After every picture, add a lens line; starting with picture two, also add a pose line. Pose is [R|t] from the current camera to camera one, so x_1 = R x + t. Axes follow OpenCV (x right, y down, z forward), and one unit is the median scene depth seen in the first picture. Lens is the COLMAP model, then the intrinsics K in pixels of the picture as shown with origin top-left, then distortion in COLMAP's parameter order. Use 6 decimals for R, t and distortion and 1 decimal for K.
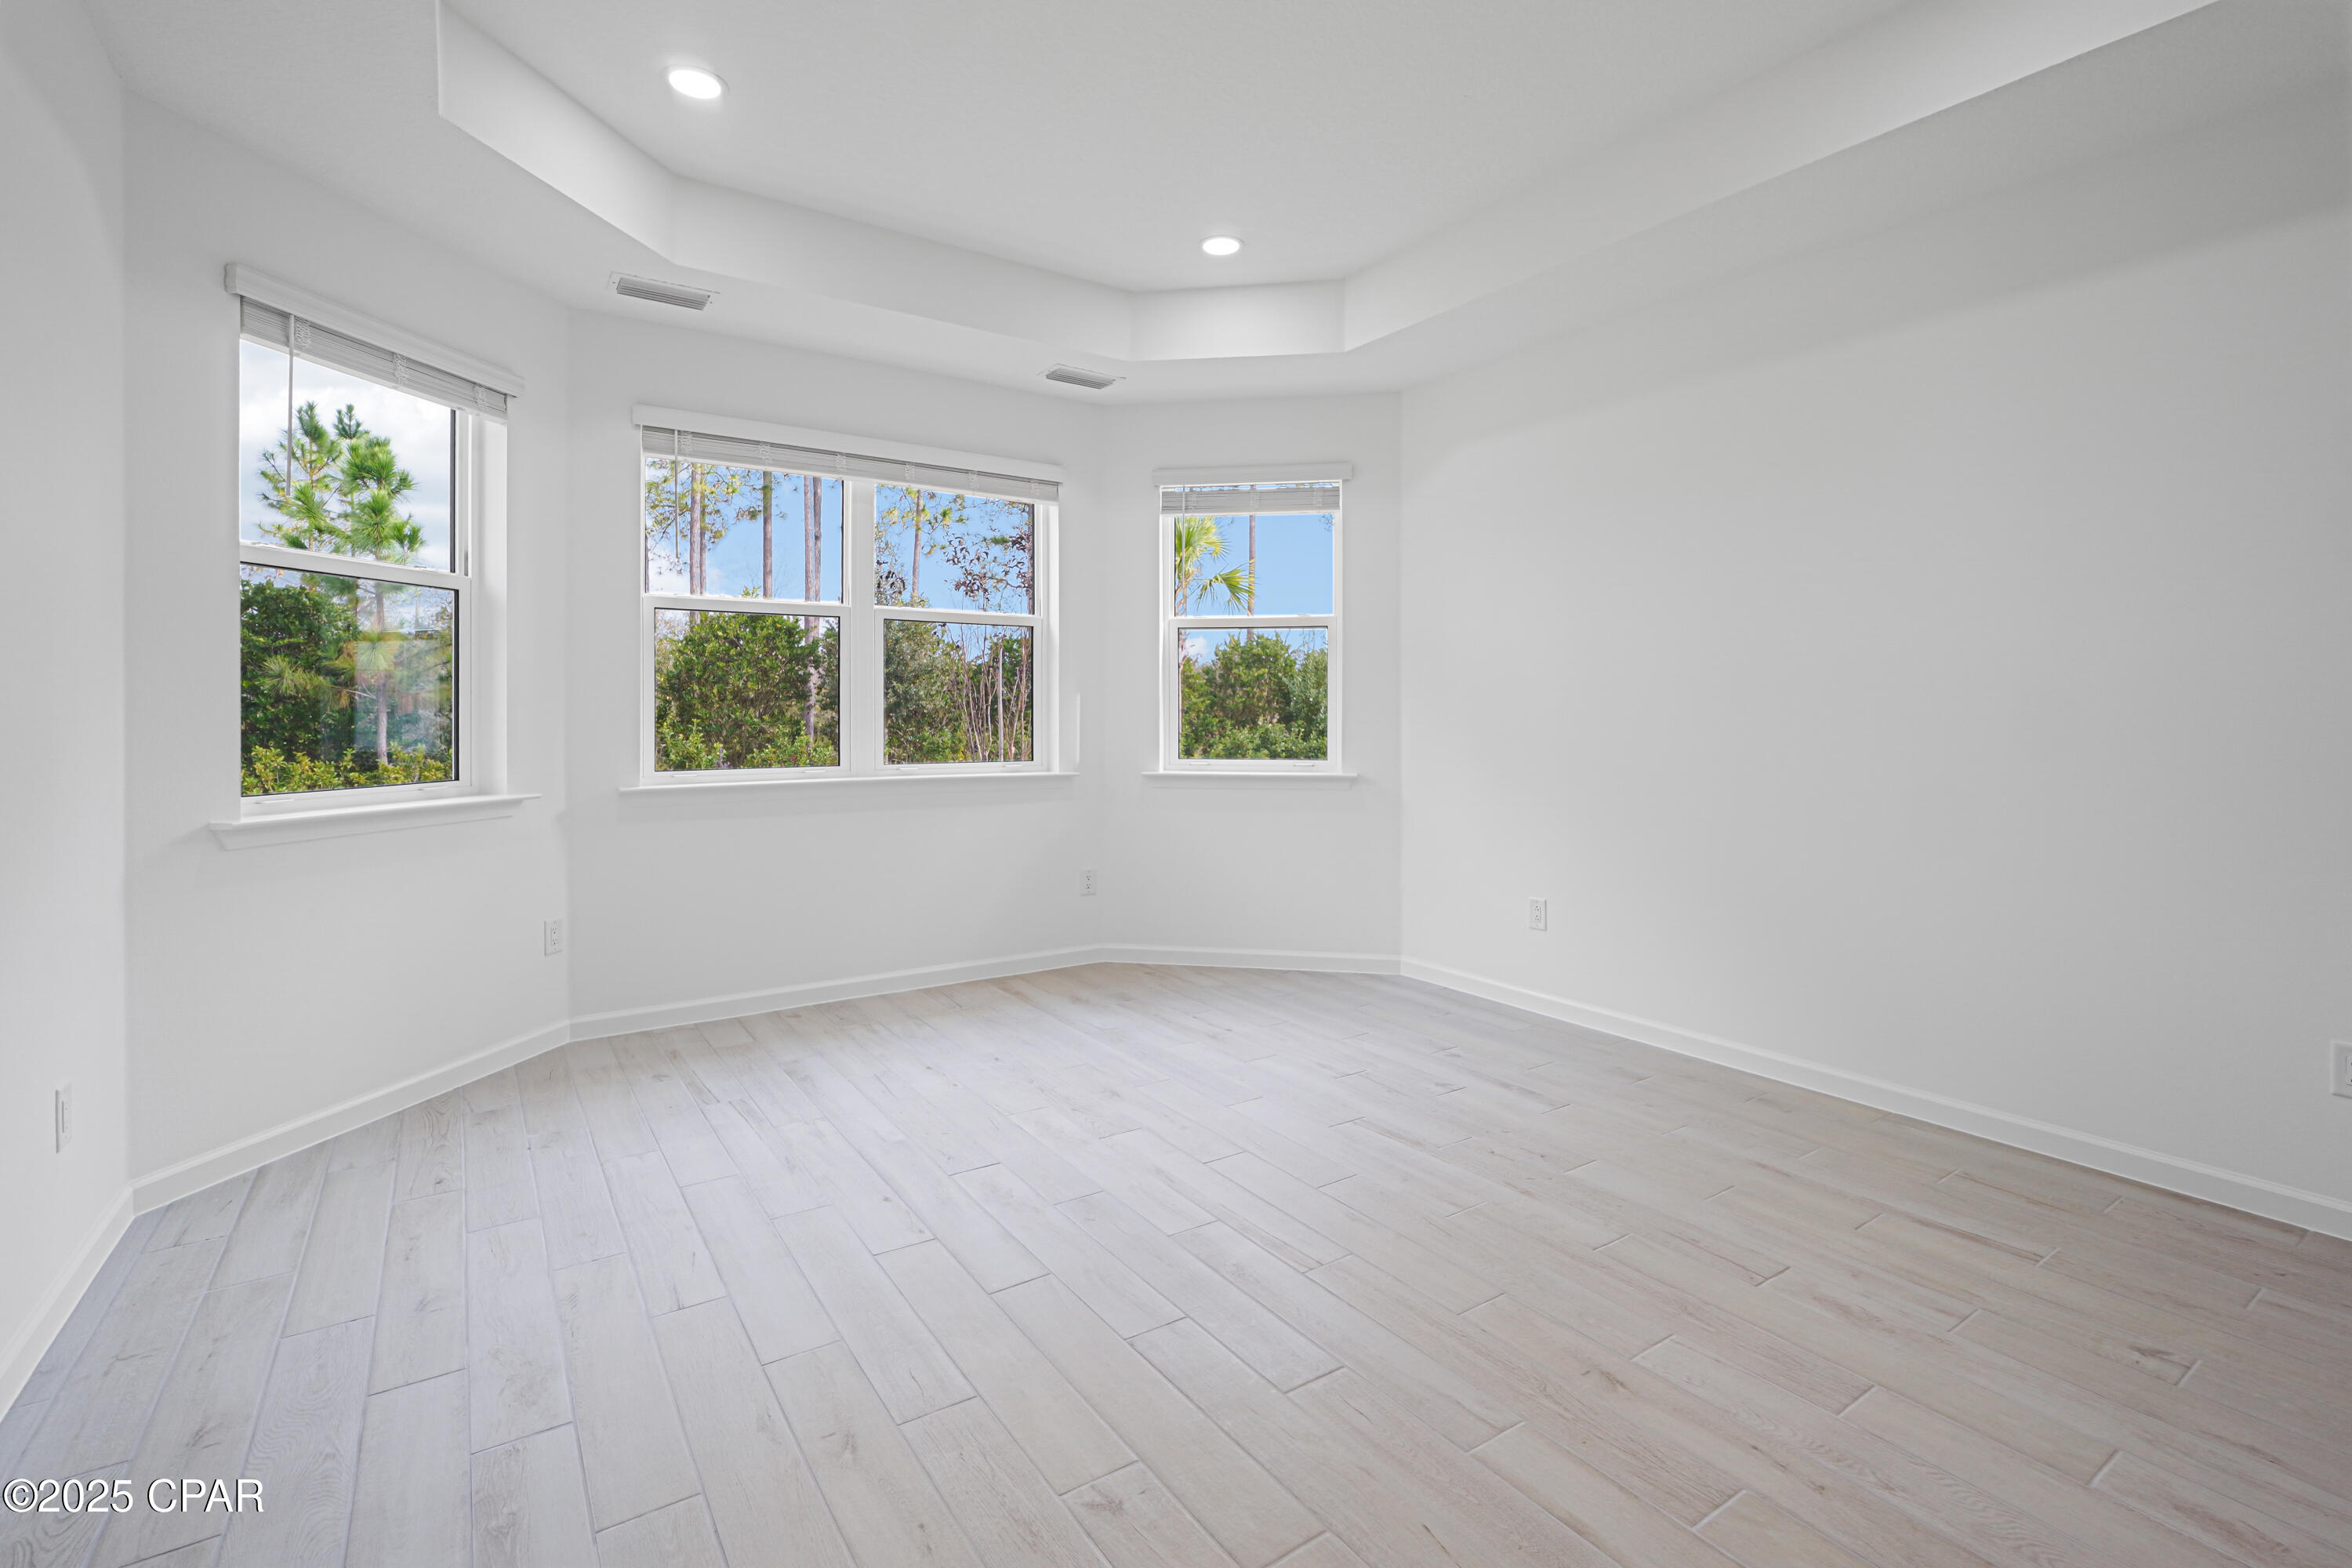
lens RADIAL K [[1090.2, 0, 1219.4], [0, 1090.2, 691.2], [0, 0, 1]] dist [-0.010931, 0.005710]
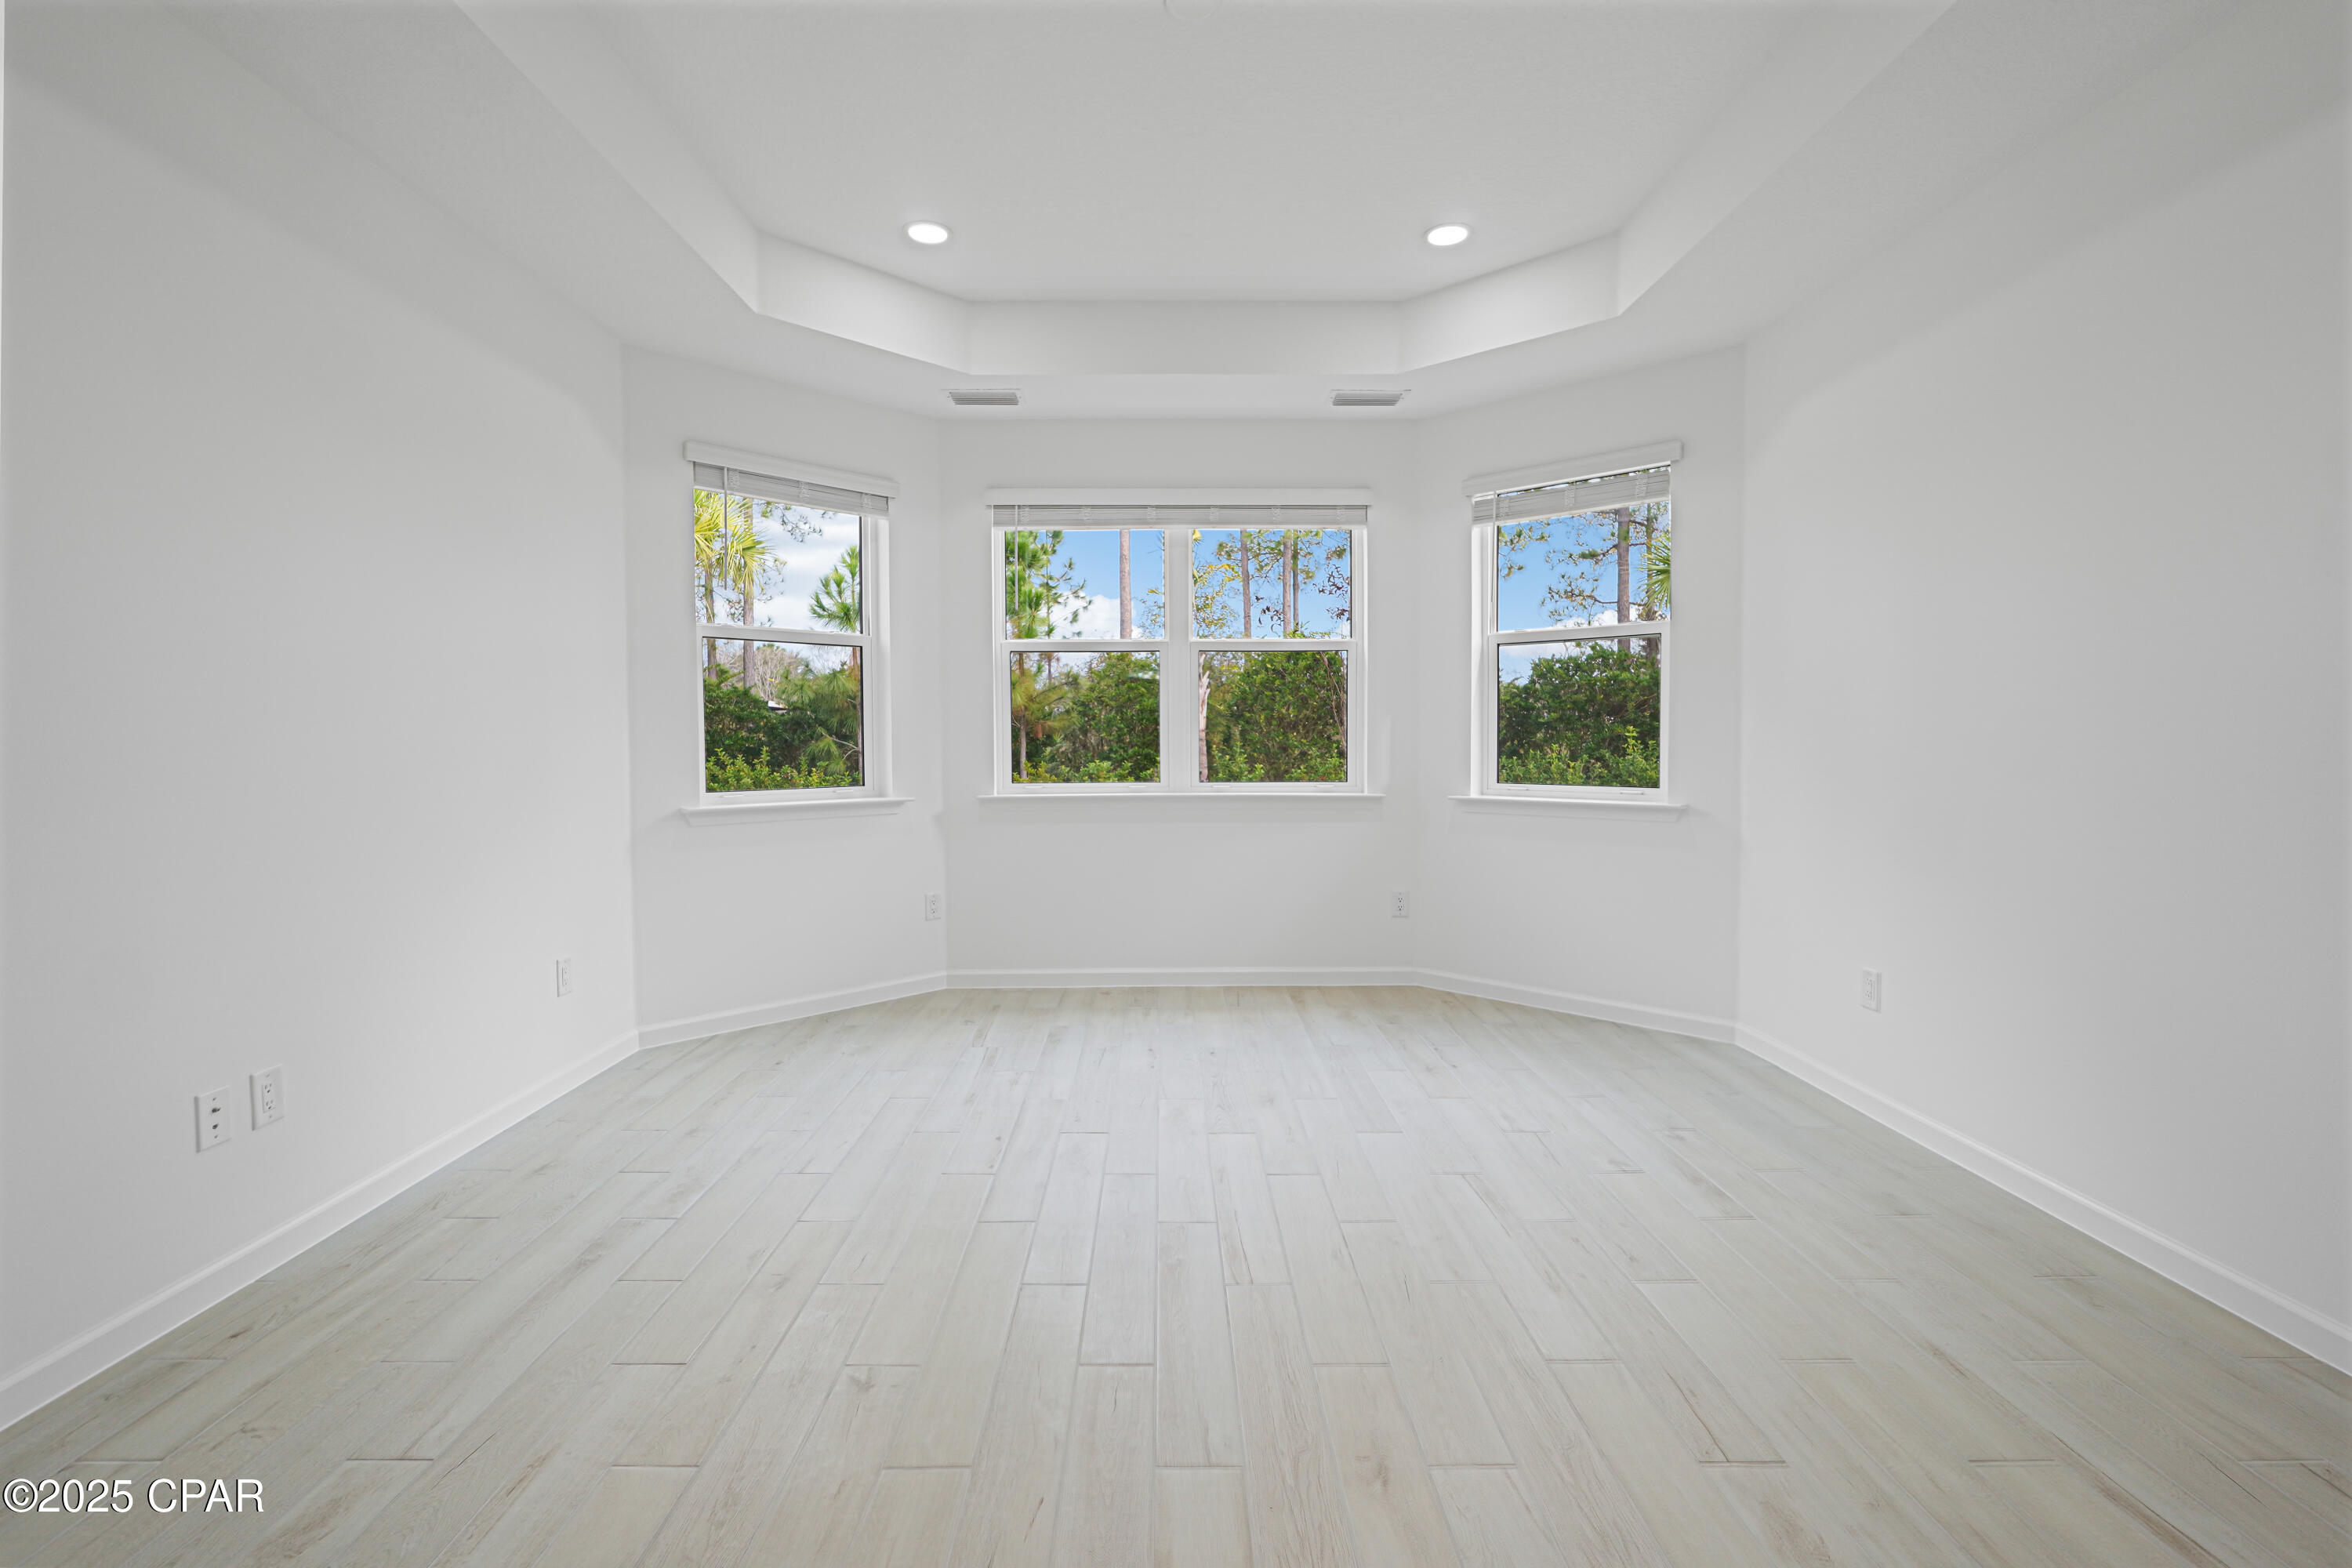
lens RADIAL K [[1090.2, 0, 1175.2], [0, 1090.2, 743.5], [0, 0, 1]] dist [-0.010931, 0.005710]
pose [[0.819856, -0.000170, -0.572570, 0.336858], [0.015157, 0.999656, 0.021406, 0.004601], [0.572370, -0.026228, 0.819576, 0.084463]]
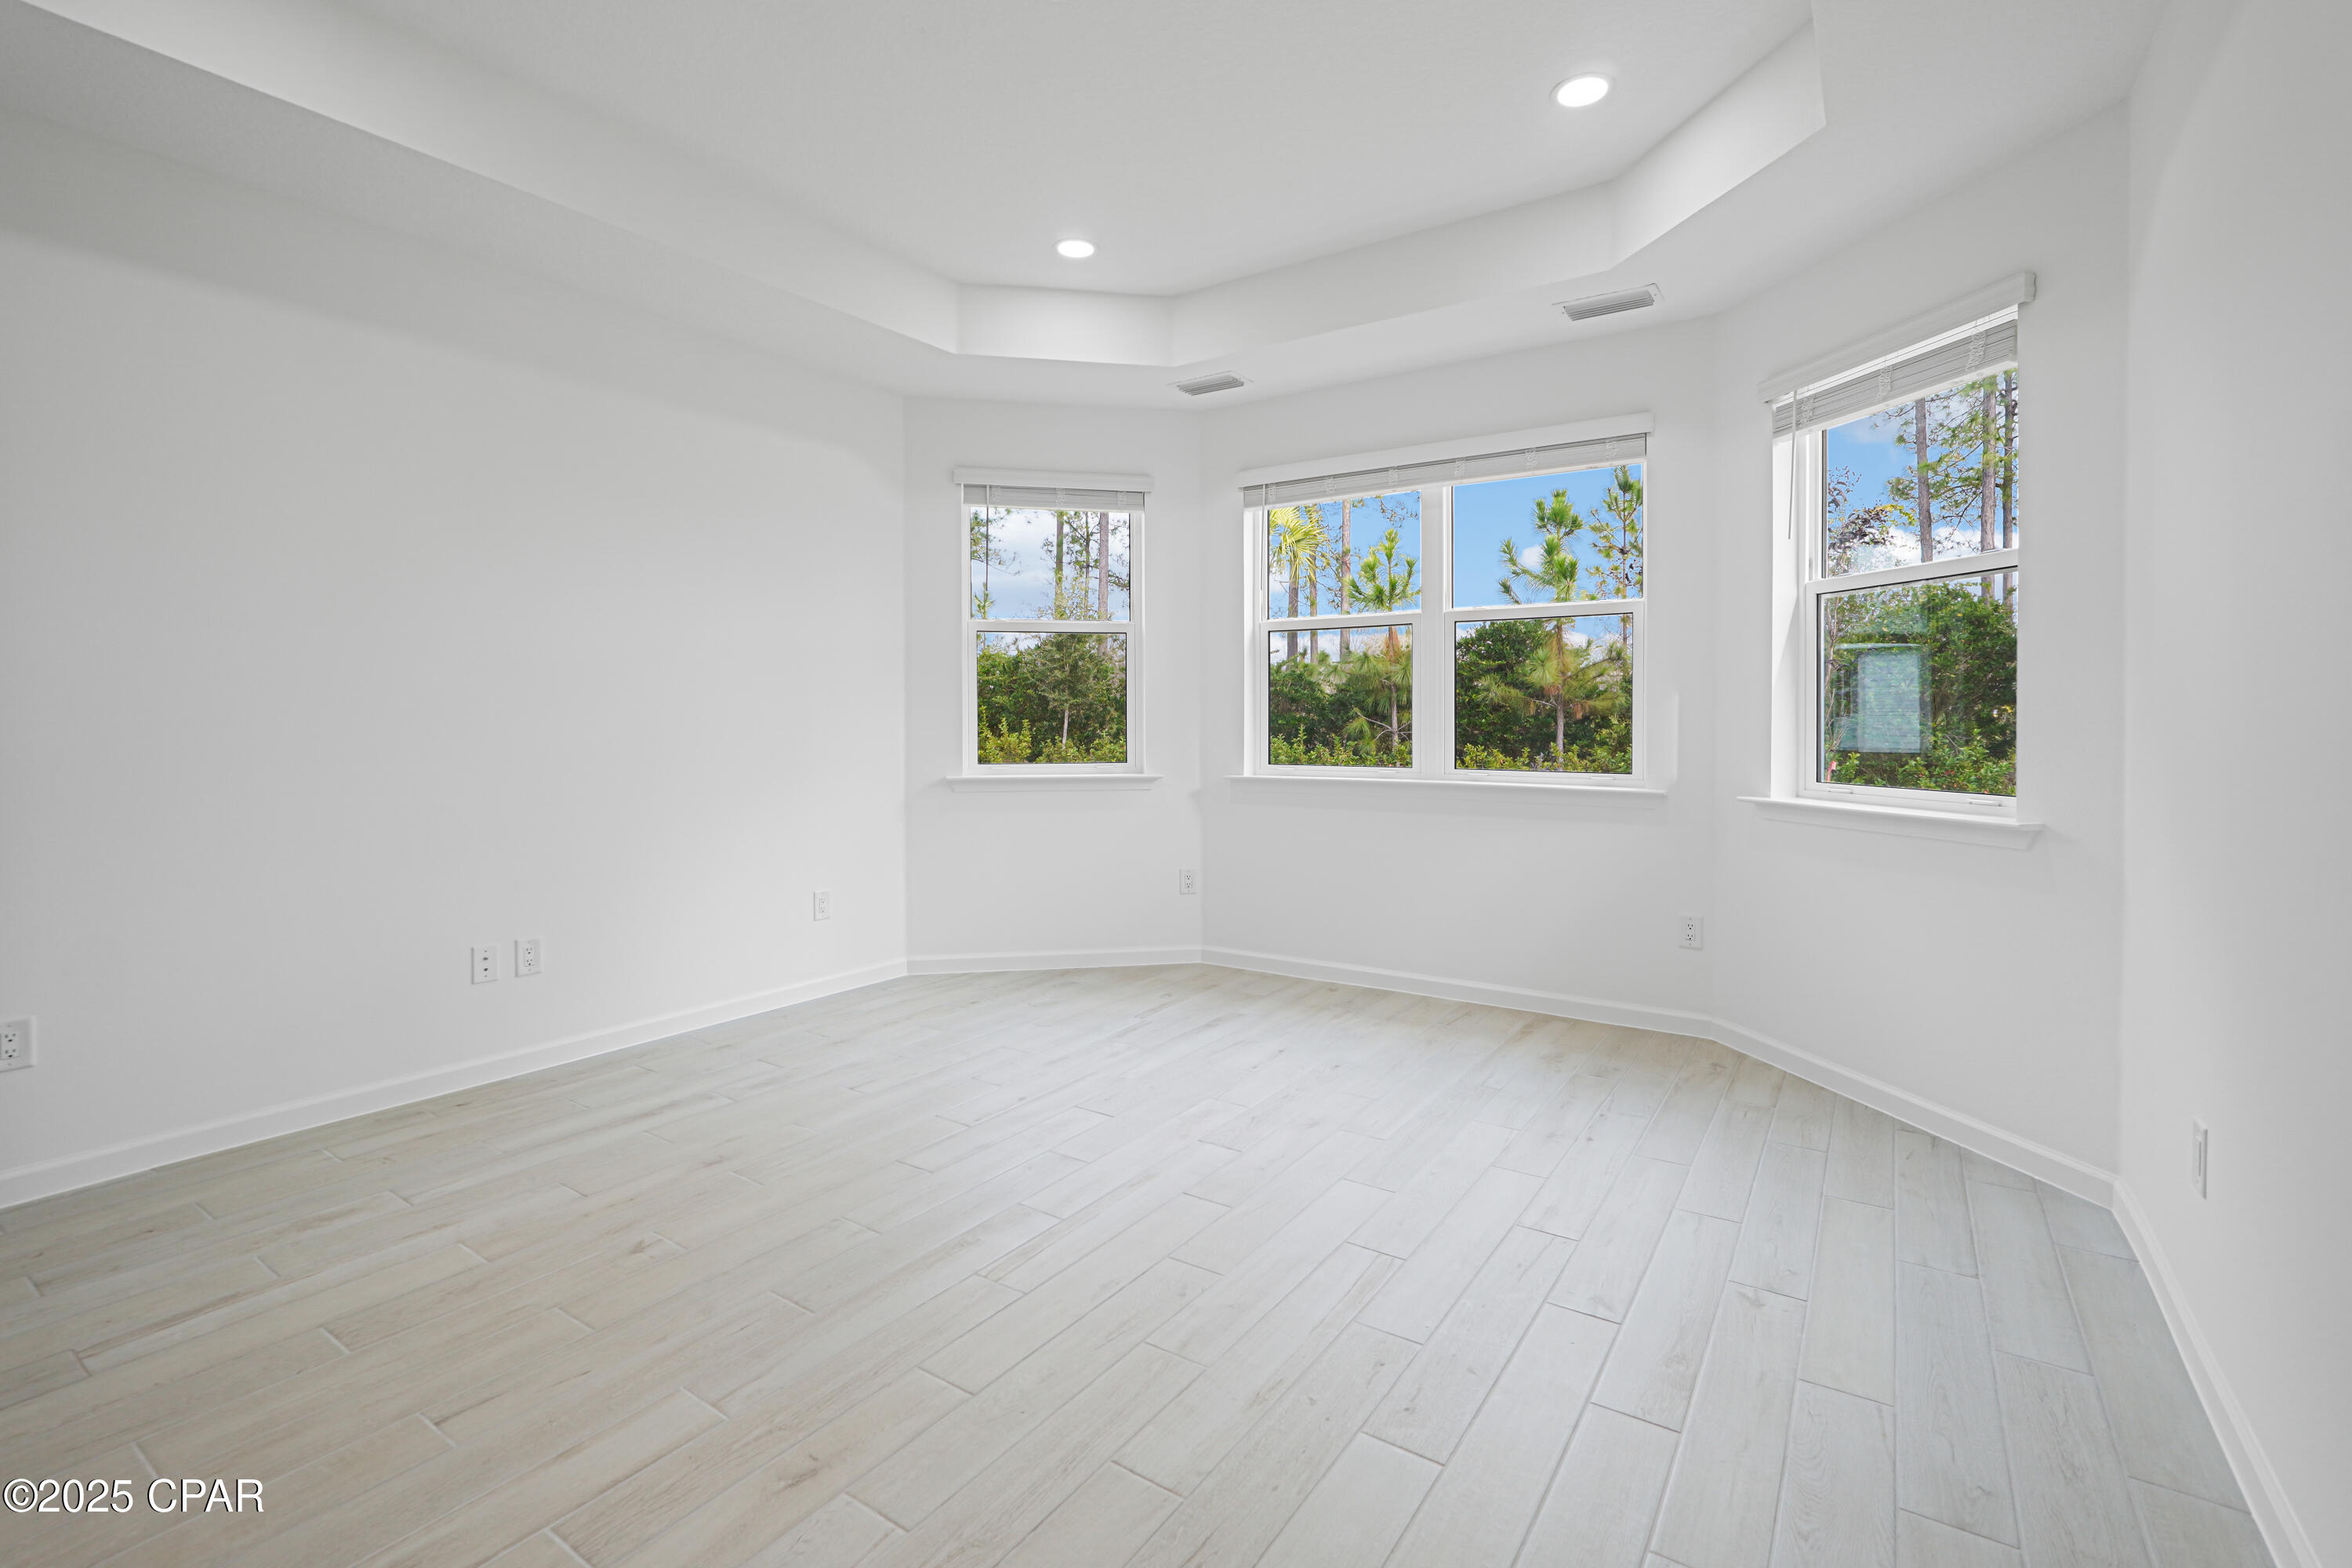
lens RADIAL K [[1090.2, 0, 1148.1], [0, 1090.2, 709.9], [0, 0, 1]] dist [-0.010931, 0.005710]
pose [[0.330431, -0.007729, -0.943798, 0.585896], [0.018370, 0.999830, -0.001756, 0.011666], [0.943651, -0.016758, 0.330517, 0.450495]]
